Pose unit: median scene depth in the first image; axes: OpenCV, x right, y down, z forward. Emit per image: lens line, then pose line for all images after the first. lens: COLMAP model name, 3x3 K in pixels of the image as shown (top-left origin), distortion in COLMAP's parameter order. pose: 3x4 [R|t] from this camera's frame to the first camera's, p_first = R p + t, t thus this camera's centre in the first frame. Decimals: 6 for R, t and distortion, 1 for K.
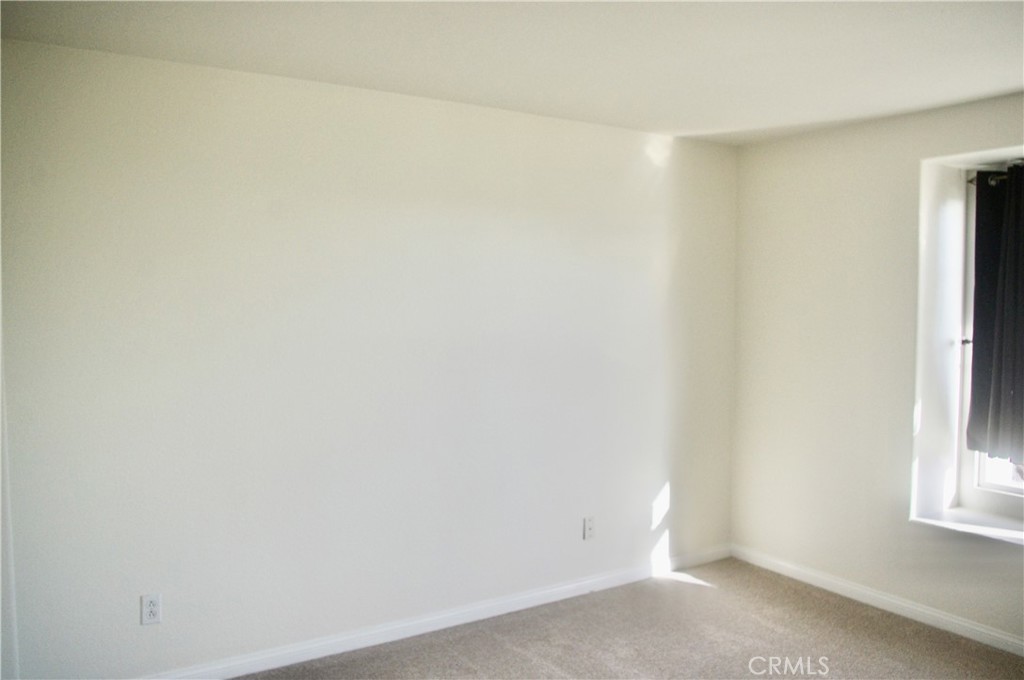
lens RADIAL K [[799.3, 0, 512.4], [0, 799.3, 340.4], [0, 0, 1]] dist [-0.043743, -0.004321]
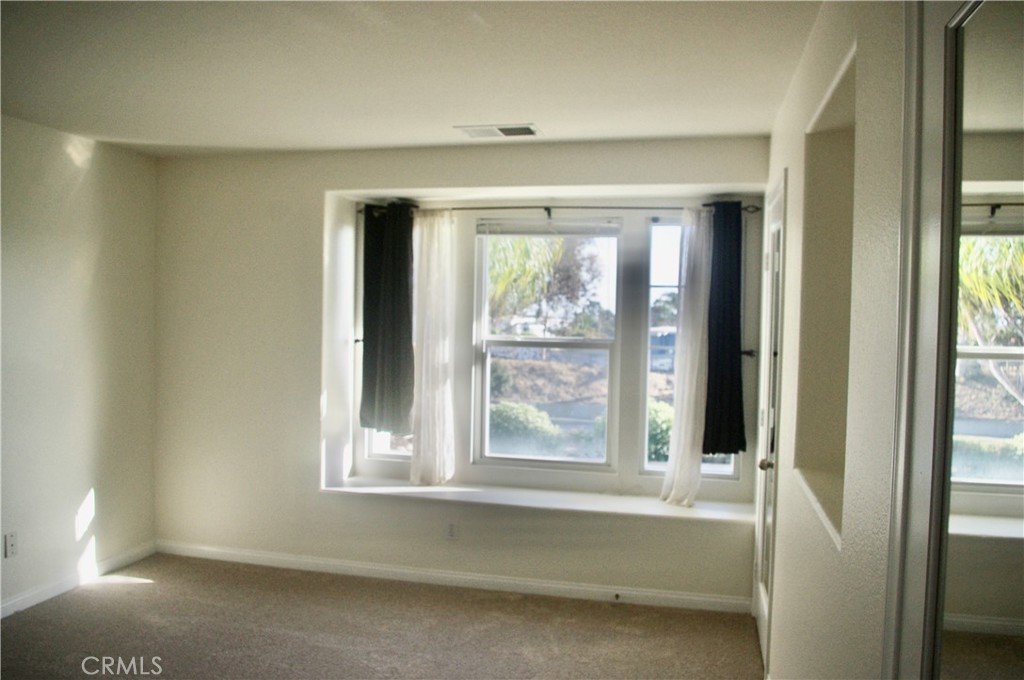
lens RADIAL K [[799.3, 0, 506.6], [0, 799.3, 338.3], [0, 0, 1]] dist [-0.043743, -0.004321]
pose [[0.731429, -0.009880, 0.681846, -0.107105], [0.016656, 0.999856, -0.003380, 0.005877], [-0.681715, 0.013829, 0.731488, -0.076644]]
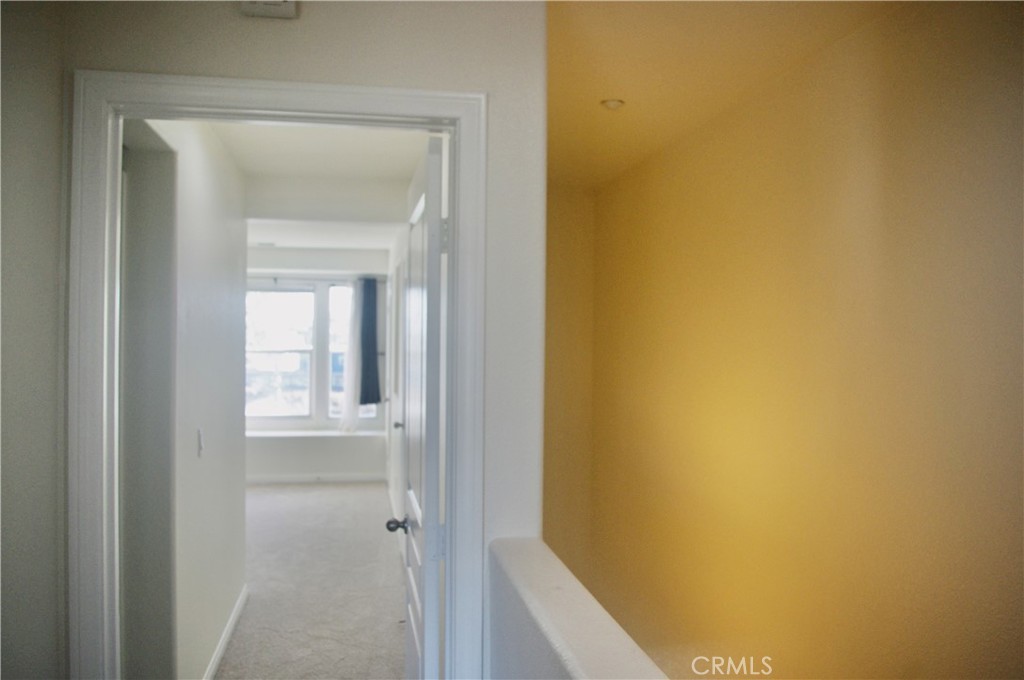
lens RADIAL K [[799.3, 0, 507.7], [0, 799.3, 338.7], [0, 0, 1]] dist [-0.043743, -0.004321]
pose [[0.383347, 0.001005, 0.923604, -0.908266], [0.035519, 0.999244, -0.015829, 0.029740], [-0.922921, 0.038874, 0.383022, -0.598049]]
